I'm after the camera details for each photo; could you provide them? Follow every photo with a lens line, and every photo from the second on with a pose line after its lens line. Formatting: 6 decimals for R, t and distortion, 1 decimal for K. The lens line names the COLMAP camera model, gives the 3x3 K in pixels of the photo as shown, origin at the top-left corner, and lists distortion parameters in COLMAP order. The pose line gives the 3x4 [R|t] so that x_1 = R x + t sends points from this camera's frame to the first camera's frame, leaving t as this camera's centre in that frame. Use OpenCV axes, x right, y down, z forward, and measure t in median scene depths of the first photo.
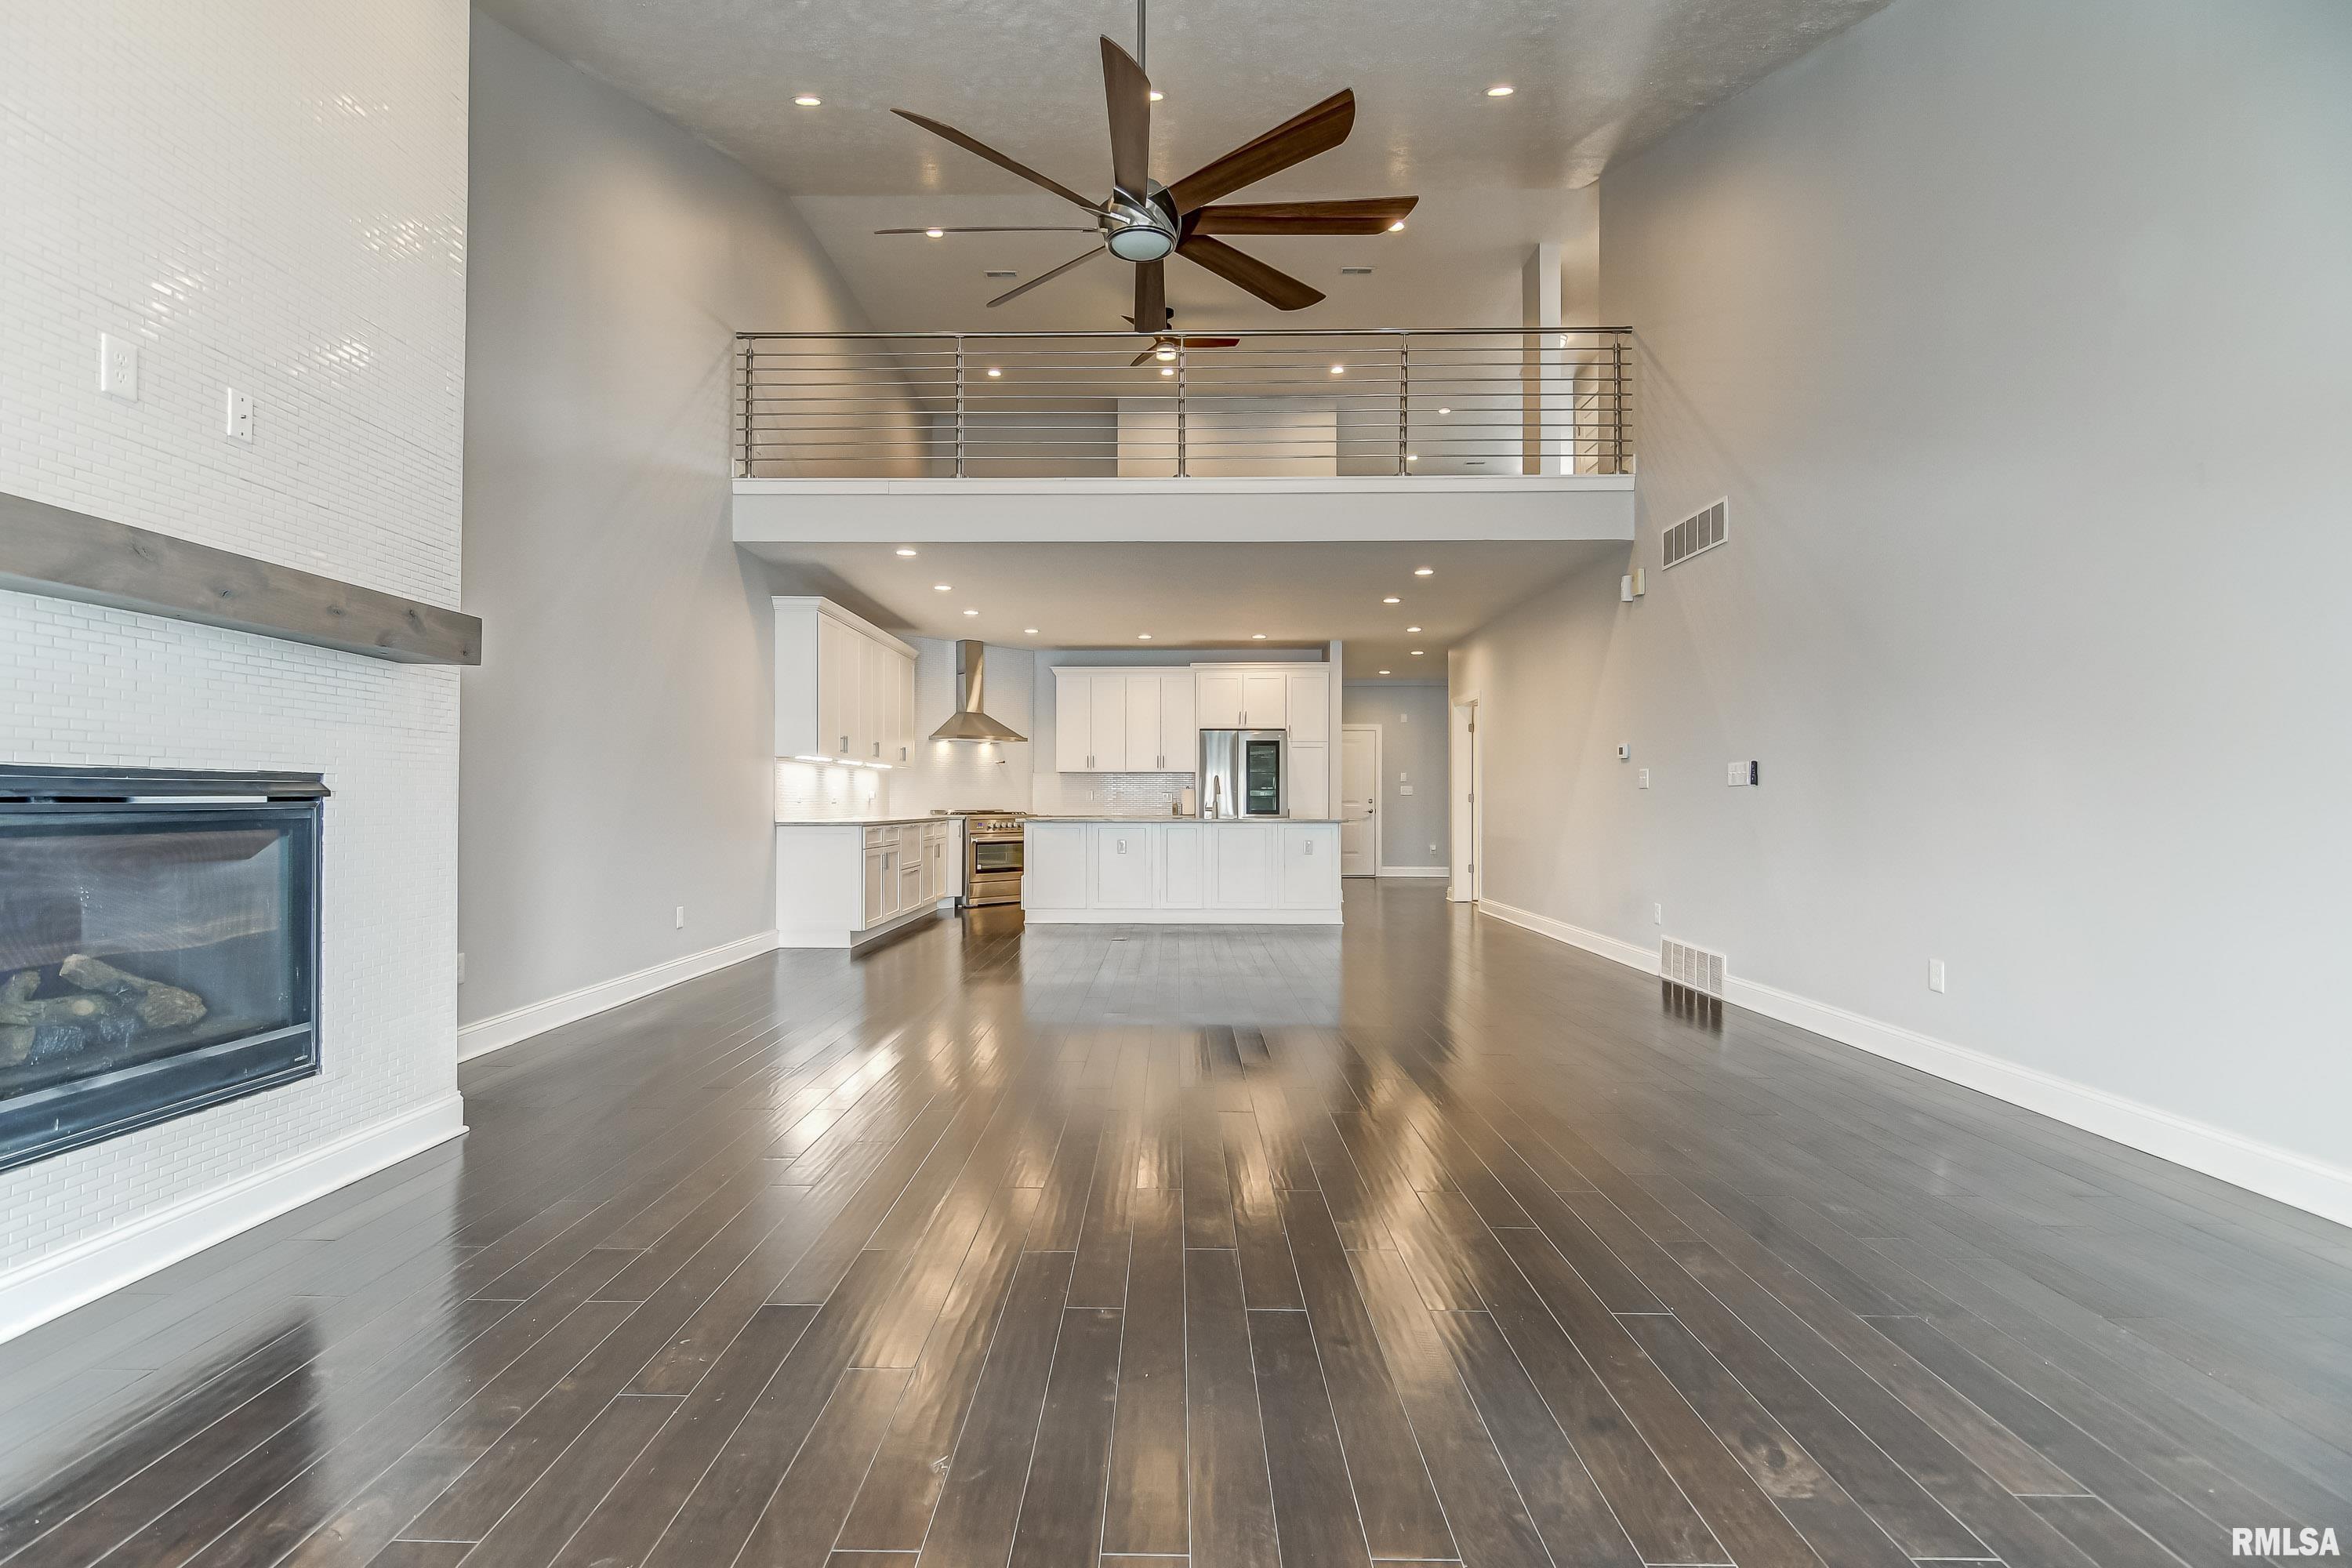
lens RADIAL K [[1144.1, 0, 1163.4], [0, 1144.1, 790.5], [0, 0, 1]] dist [0.000030, -0.006713]
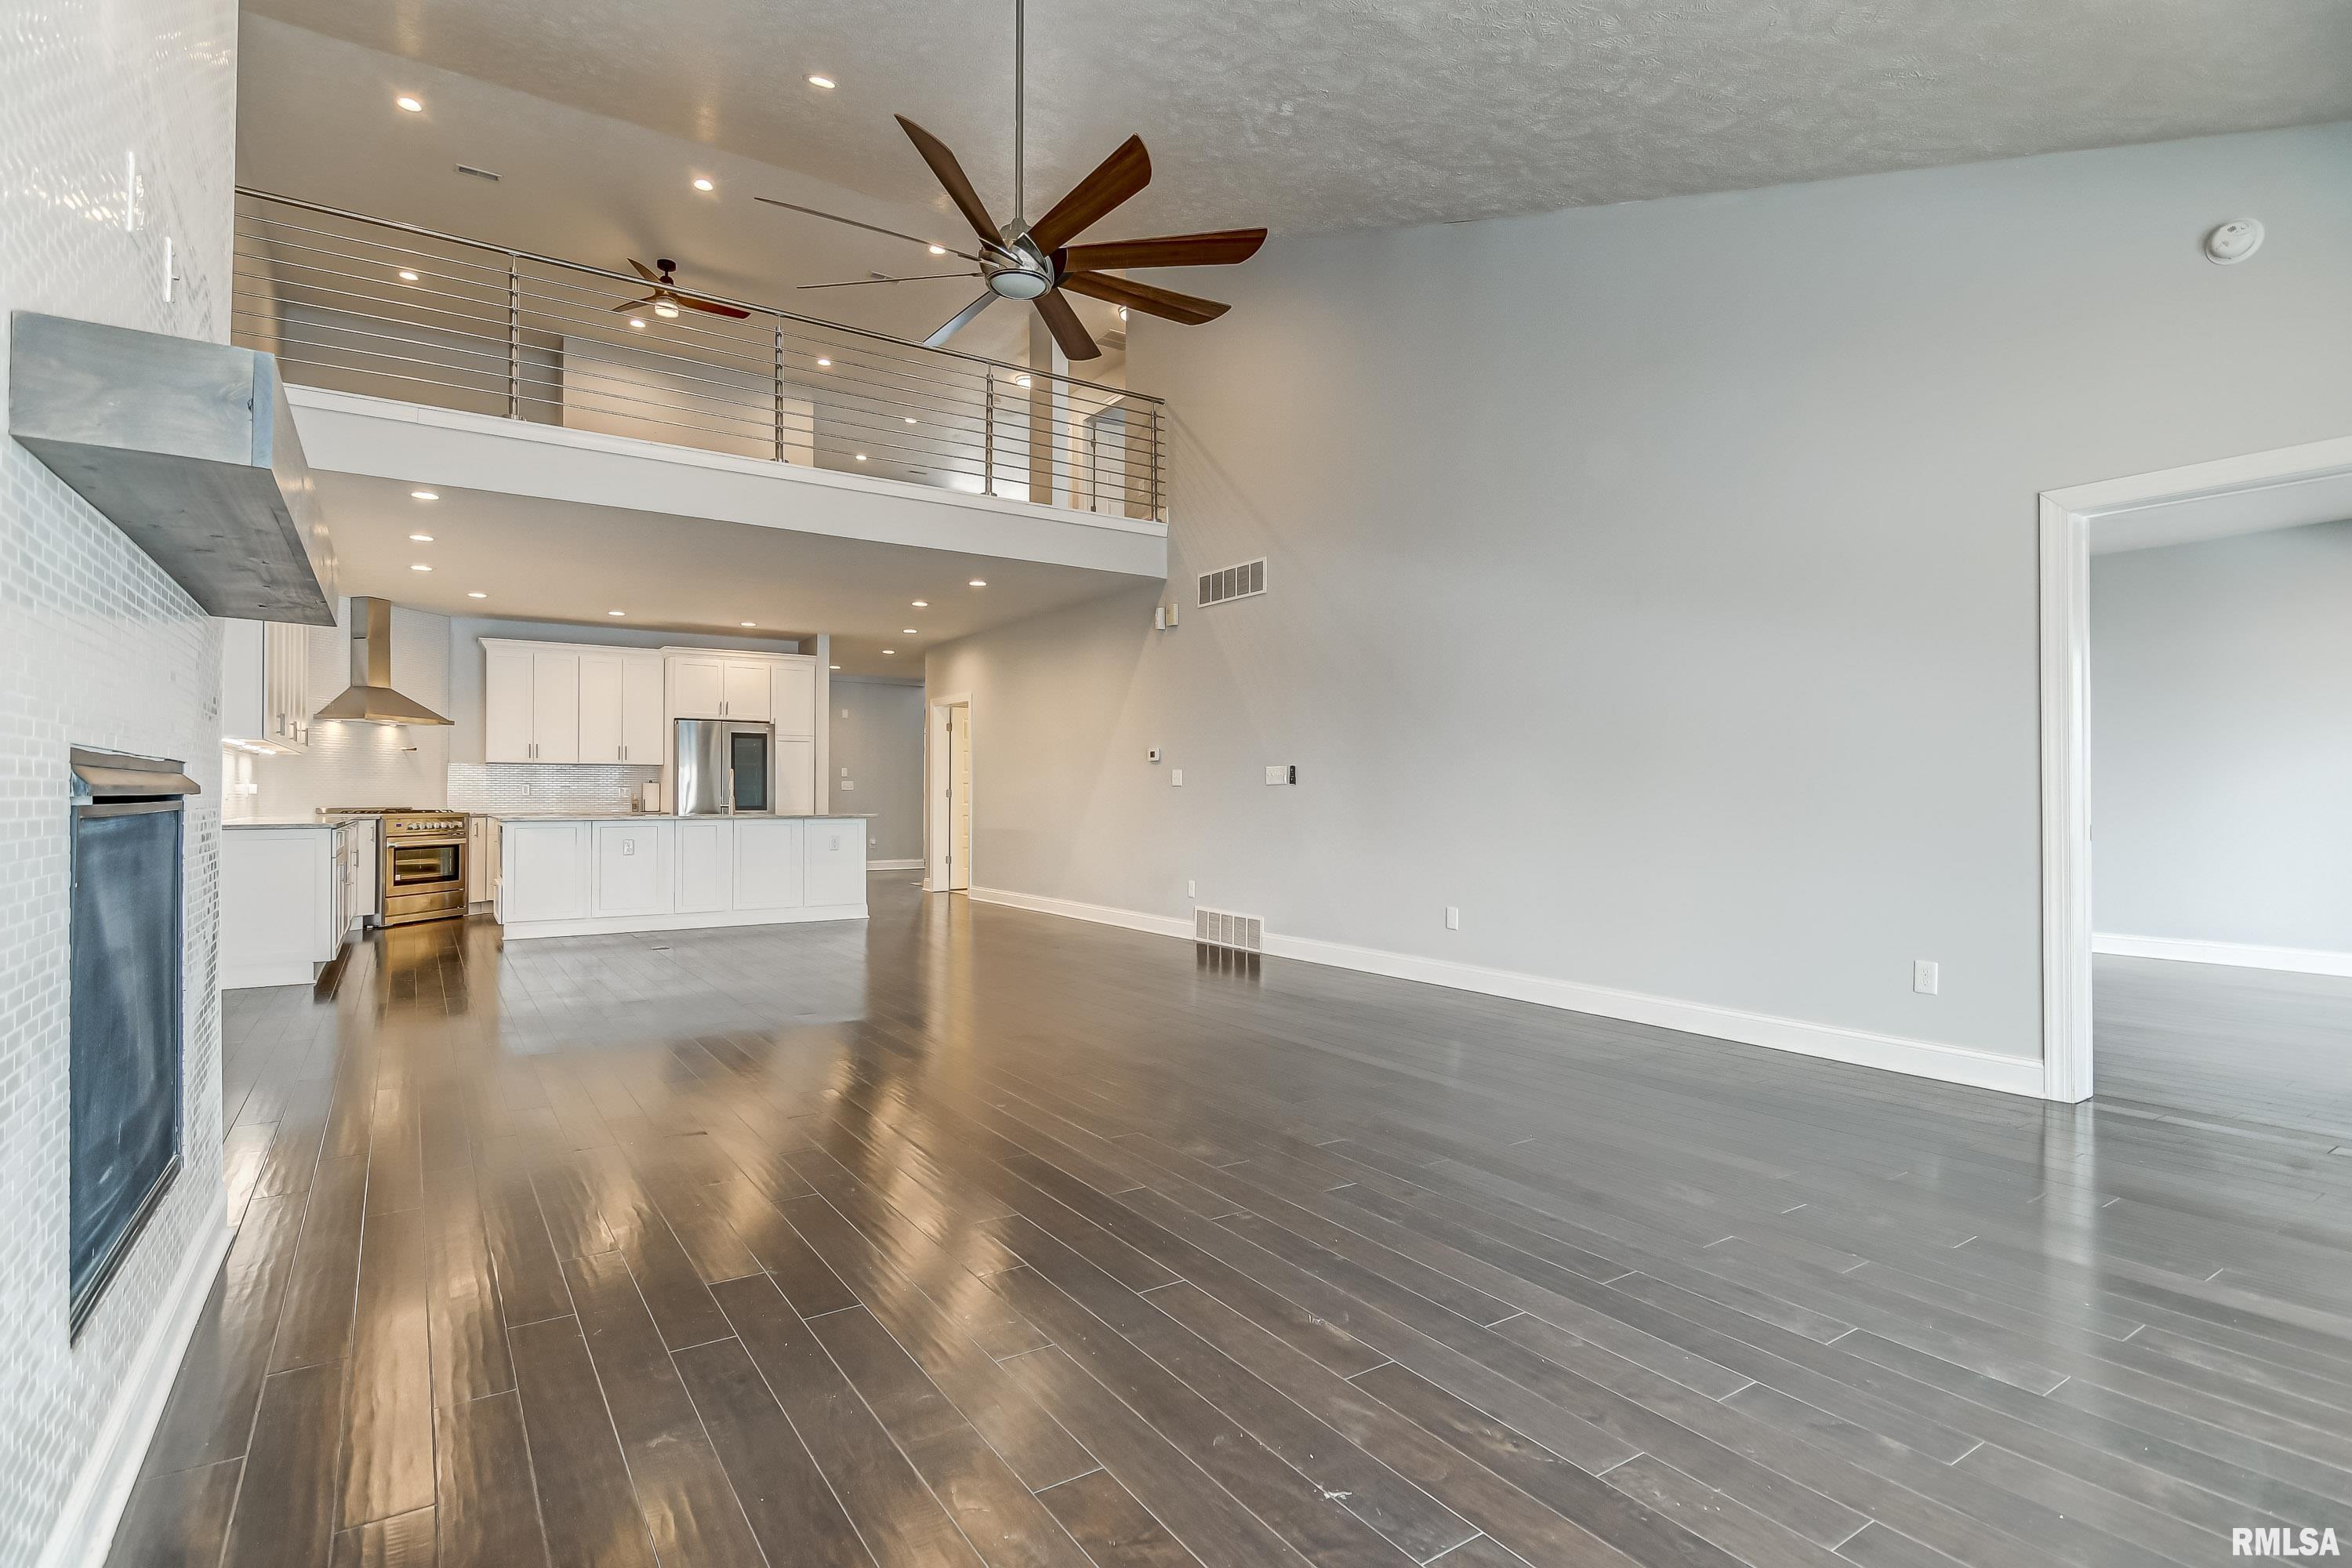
lens RADIAL K [[1144.1, 0, 1194.9], [0, 1144.1, 784.3], [0, 0, 1]] dist [0.000030, -0.006713]
pose [[0.812124, 0.005517, 0.583459, -0.179699], [-0.005131, 0.999984, -0.002313, -0.000602], [-0.583462, -0.001116, 0.812140, 0.006836]]
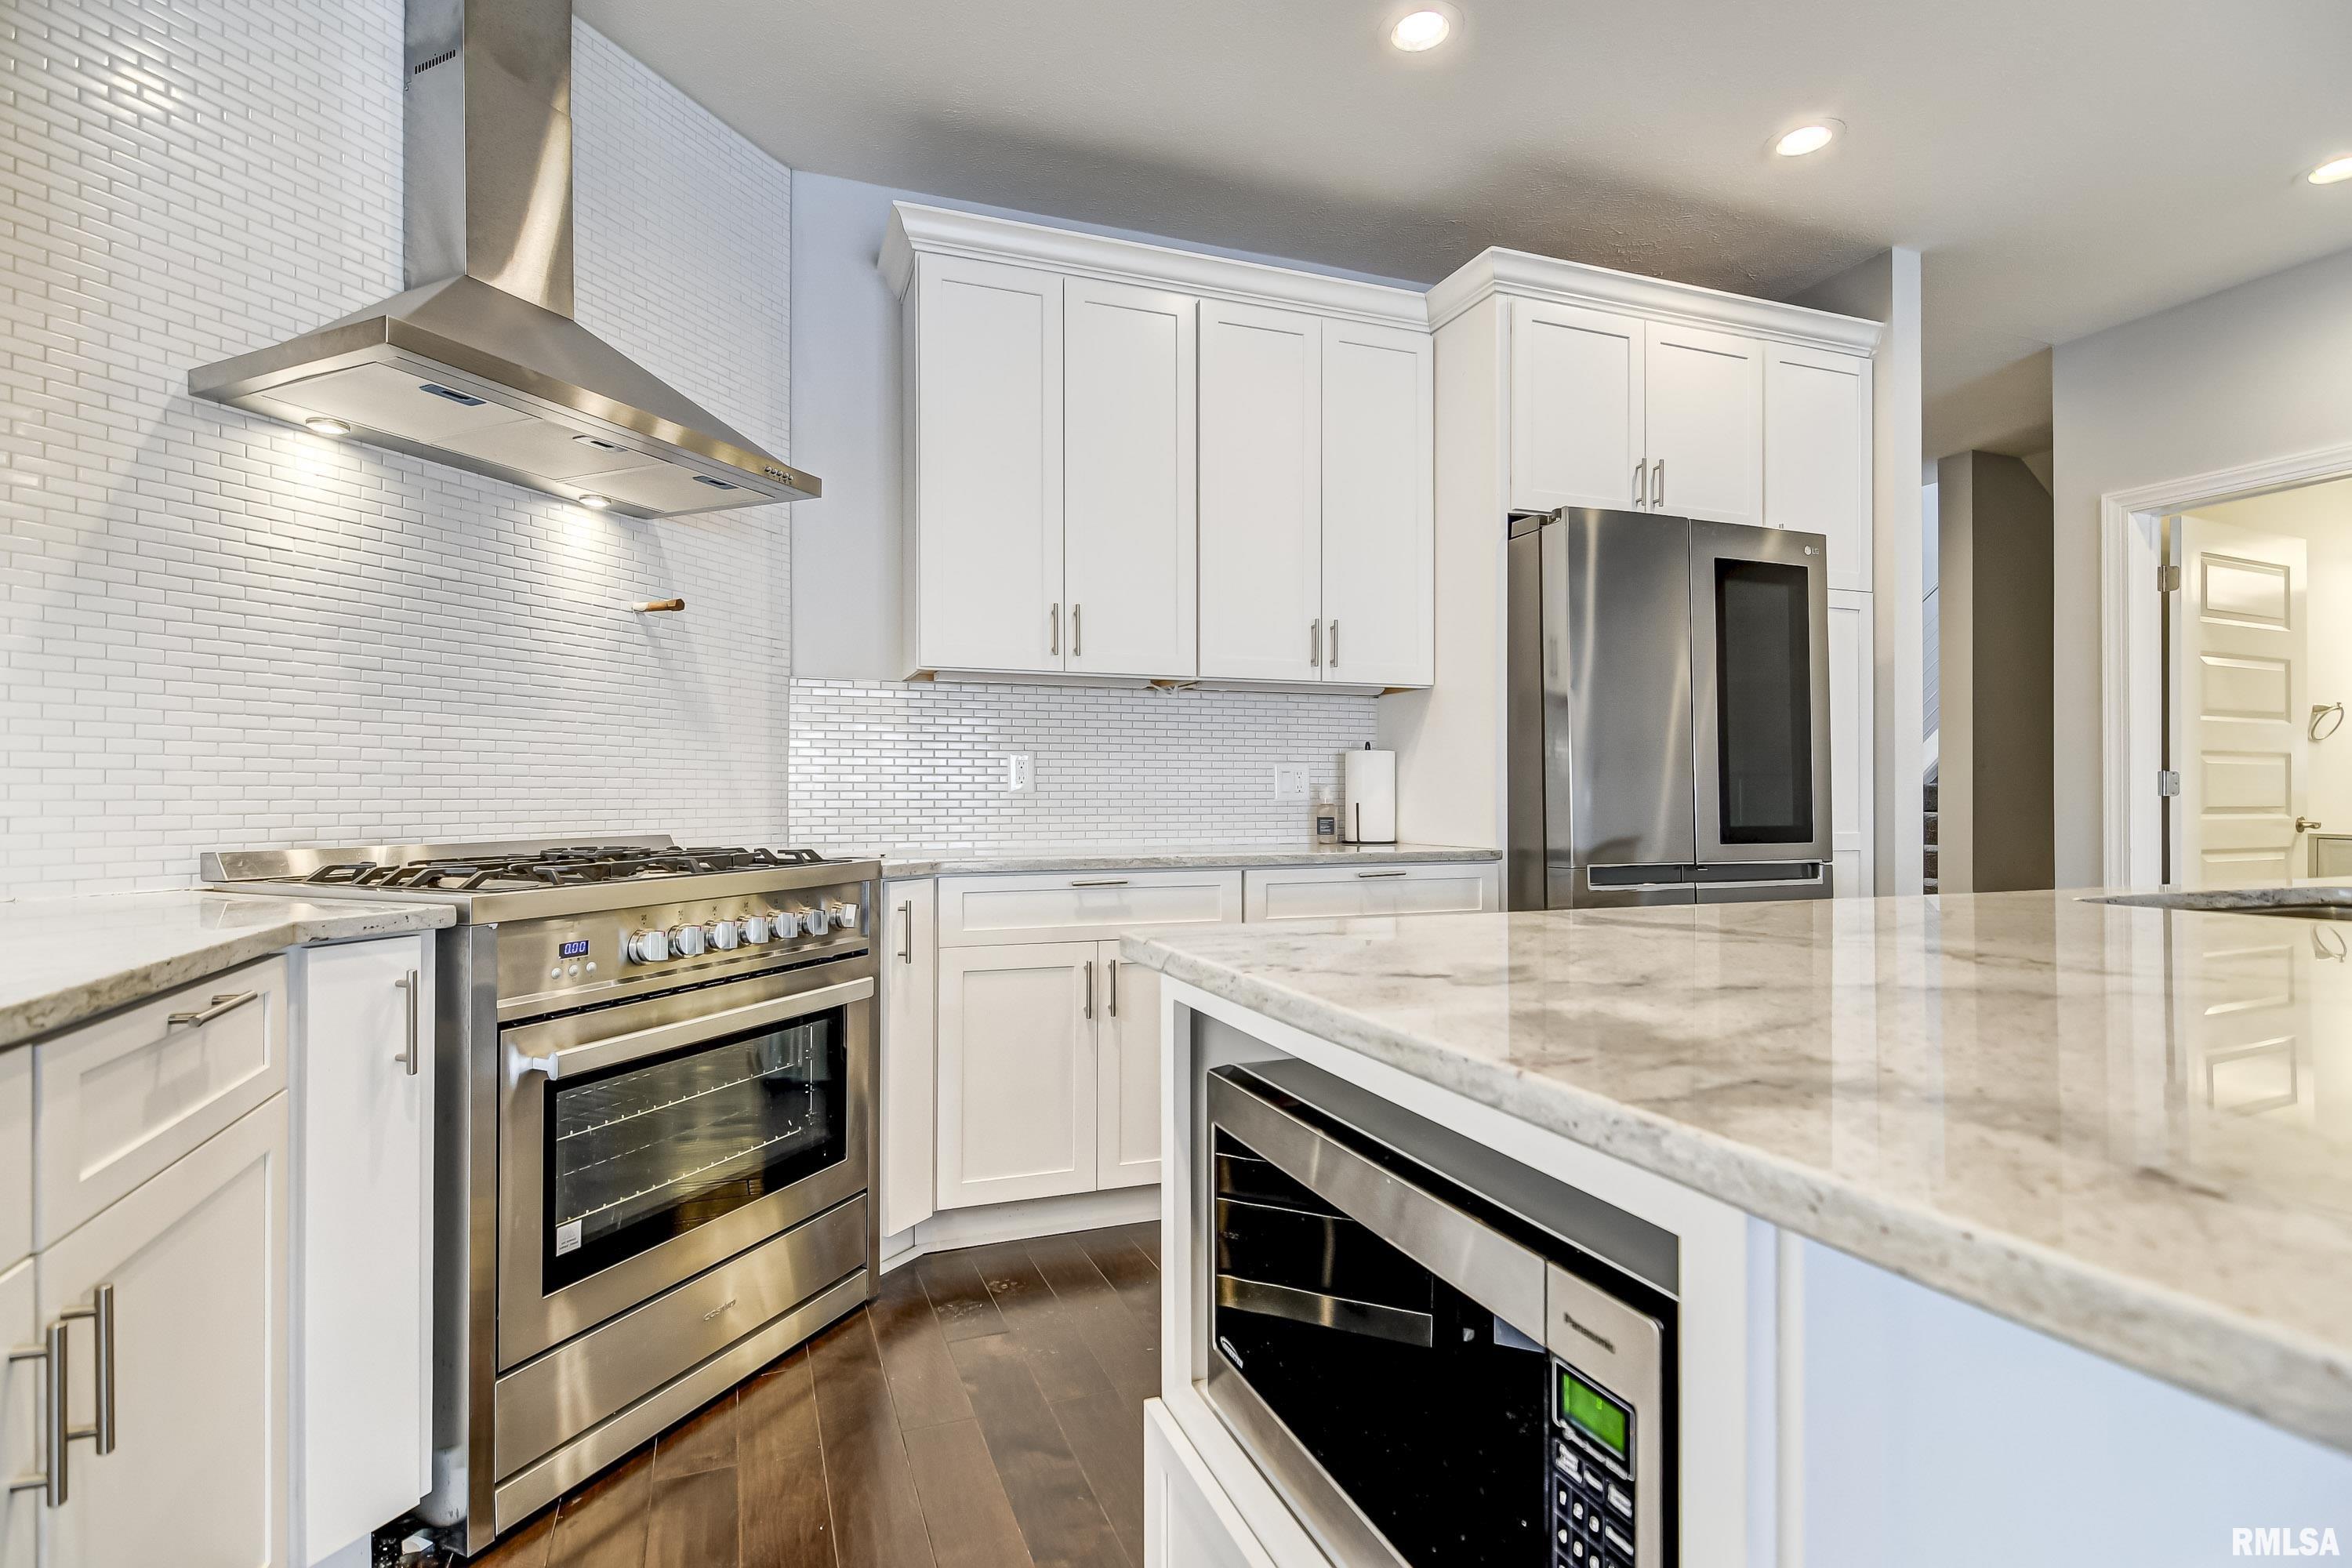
lens RADIAL K [[1144.1, 0, 1130.9], [0, 1144.1, 806.7], [0, 0, 1]] dist [0.000030, -0.006713]
pose [[0.939758, -0.003843, 0.341819, -0.146994], [-0.000828, 0.999908, 0.013519, 0.009495], [-0.341839, -0.012988, 0.939669, 0.858245]]
